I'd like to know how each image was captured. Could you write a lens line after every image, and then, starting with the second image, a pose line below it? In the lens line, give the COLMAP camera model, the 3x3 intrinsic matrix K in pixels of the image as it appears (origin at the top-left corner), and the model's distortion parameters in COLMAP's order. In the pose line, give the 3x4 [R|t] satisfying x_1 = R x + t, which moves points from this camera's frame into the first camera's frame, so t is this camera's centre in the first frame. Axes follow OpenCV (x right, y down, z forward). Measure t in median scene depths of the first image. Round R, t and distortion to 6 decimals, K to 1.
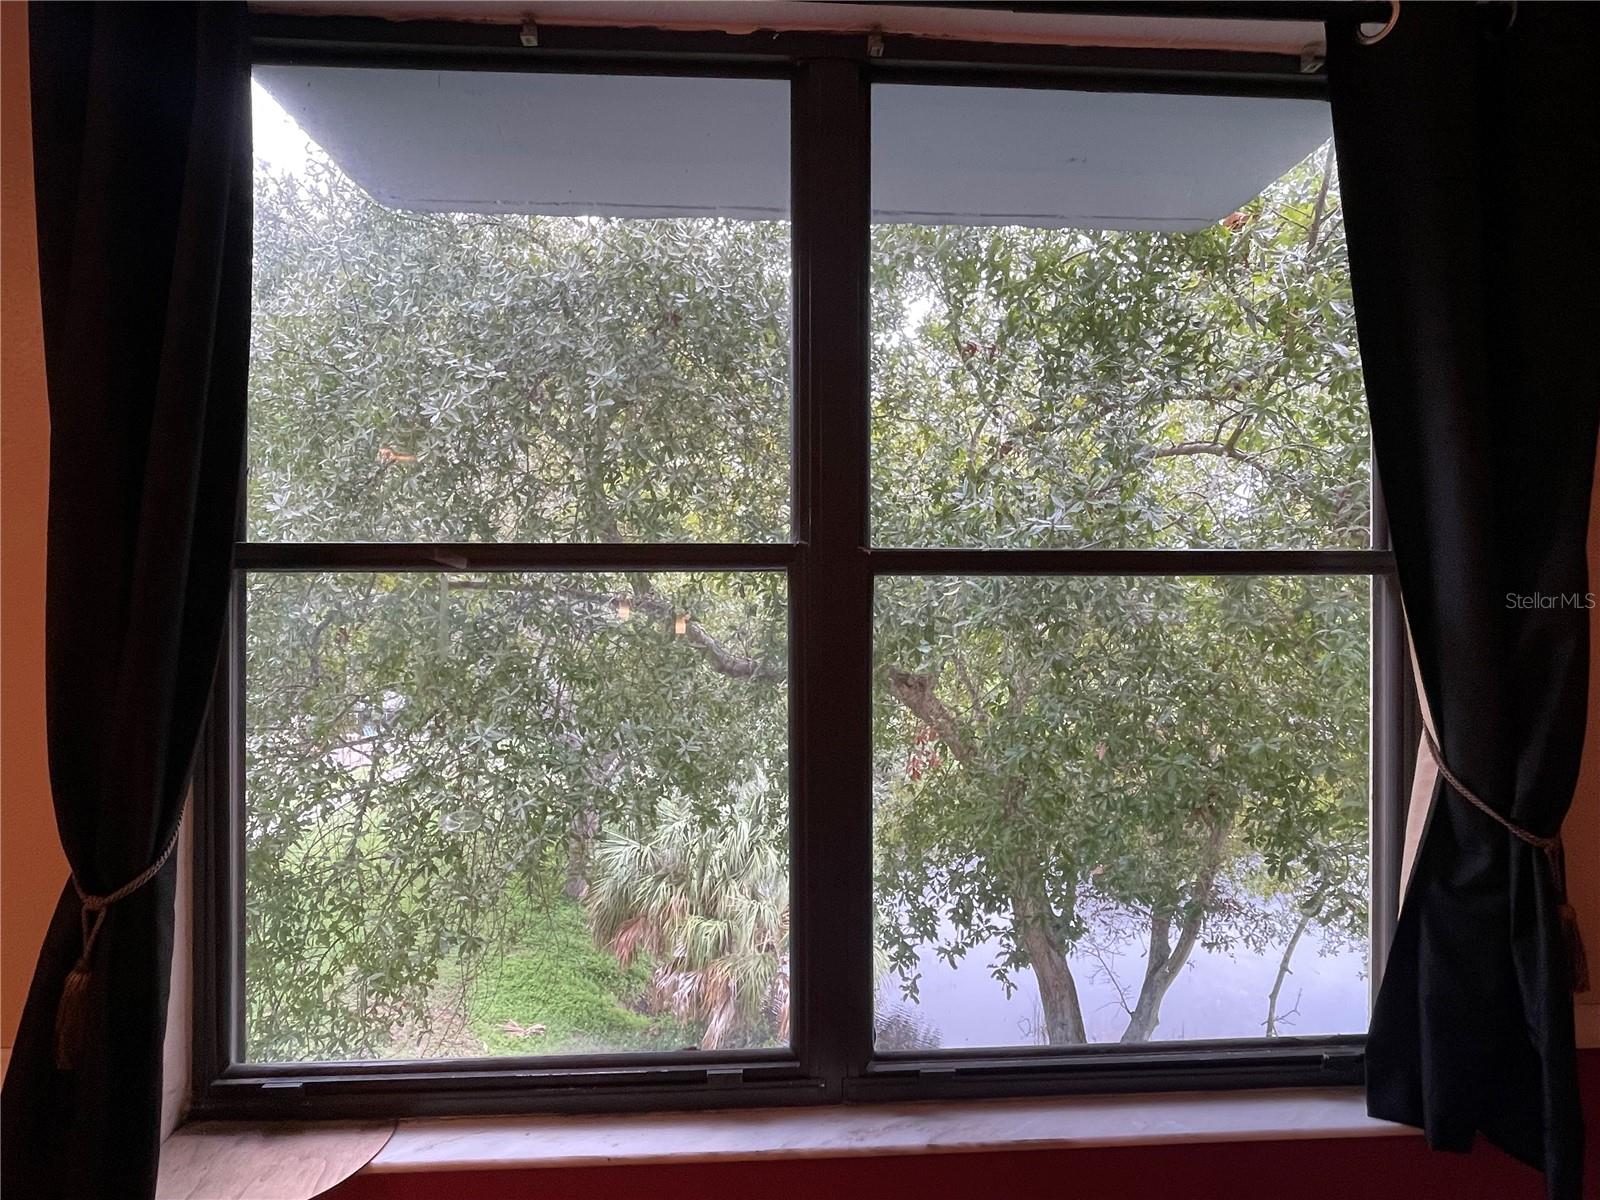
lens RADIAL K [[893.0, 0, 792.1], [0, 893.0, 609.7], [0, 0, 1]] dist [0.004341, -0.022207]
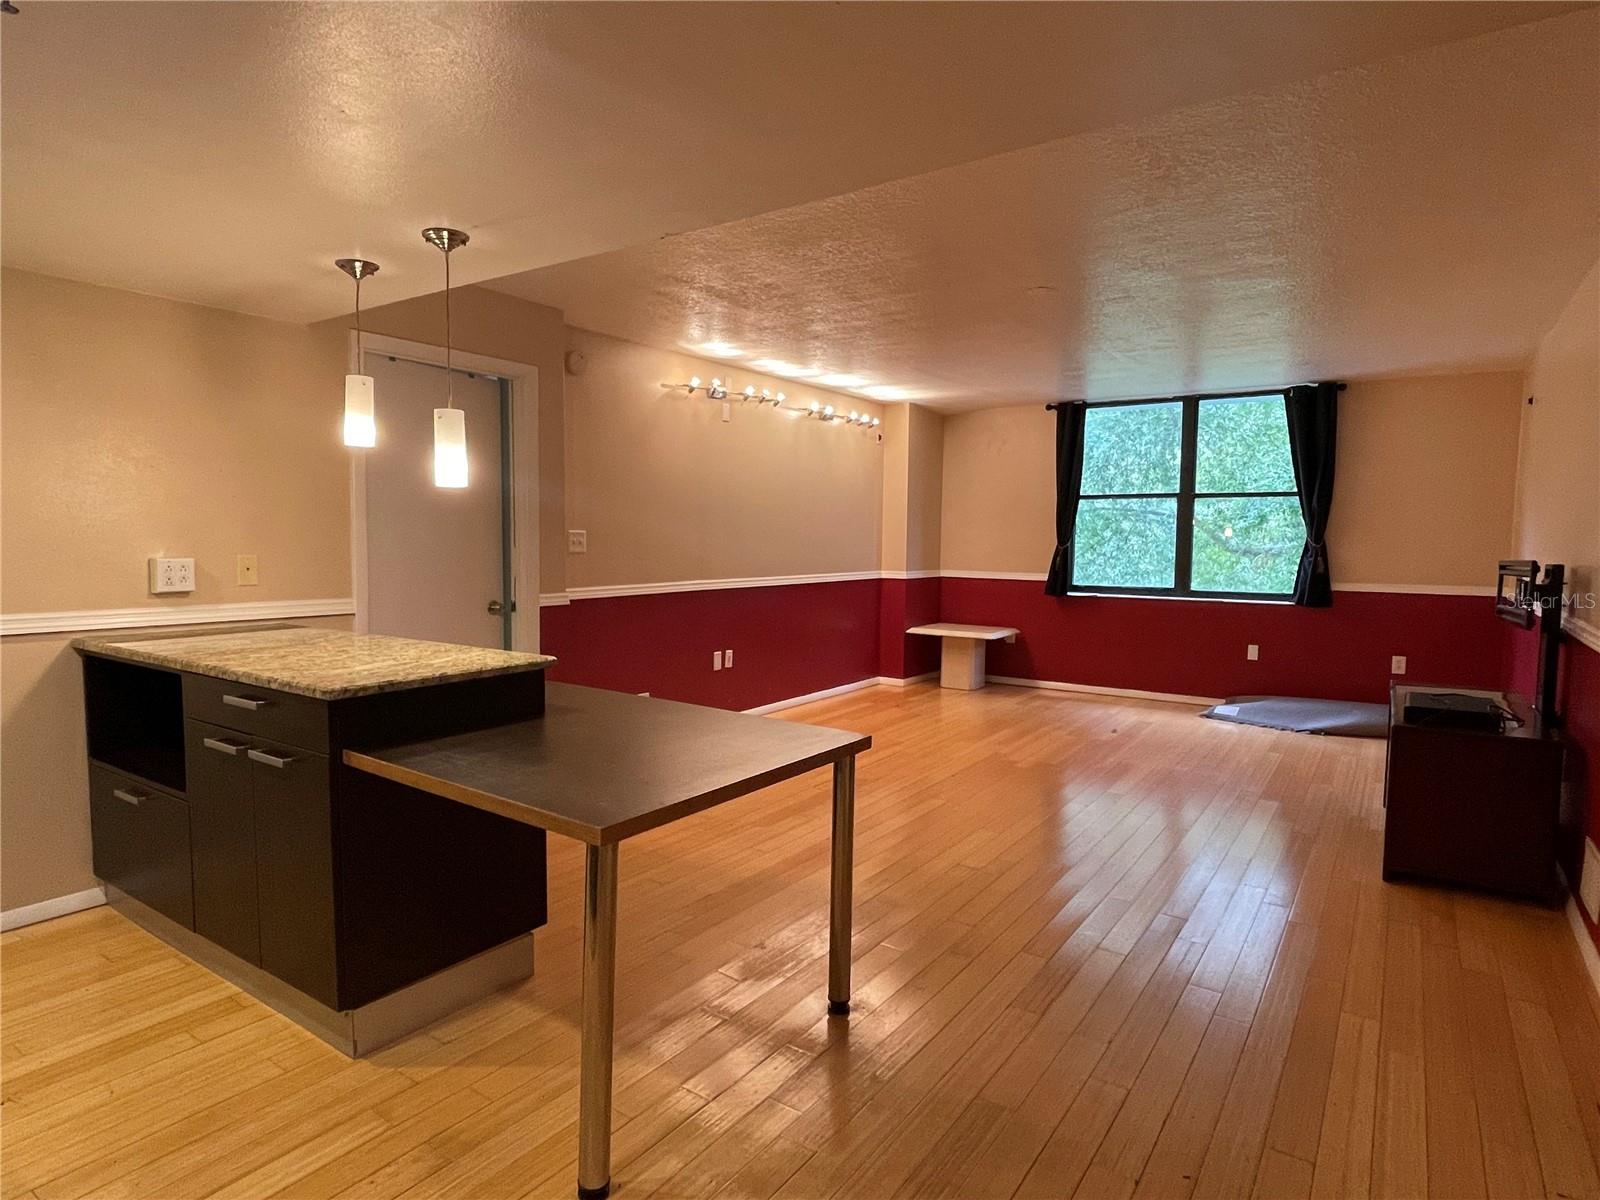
lens RADIAL K [[893.0, 0, 792.1], [0, 893.0, 609.7], [0, 0, 1]] dist [0.004341, -0.022207]
pose [[0.788550, 0.050600, -0.612885, 1.303791], [-0.007698, 0.997343, 0.072437, 0.219436], [0.614922, -0.052403, 0.786845, -3.956491]]
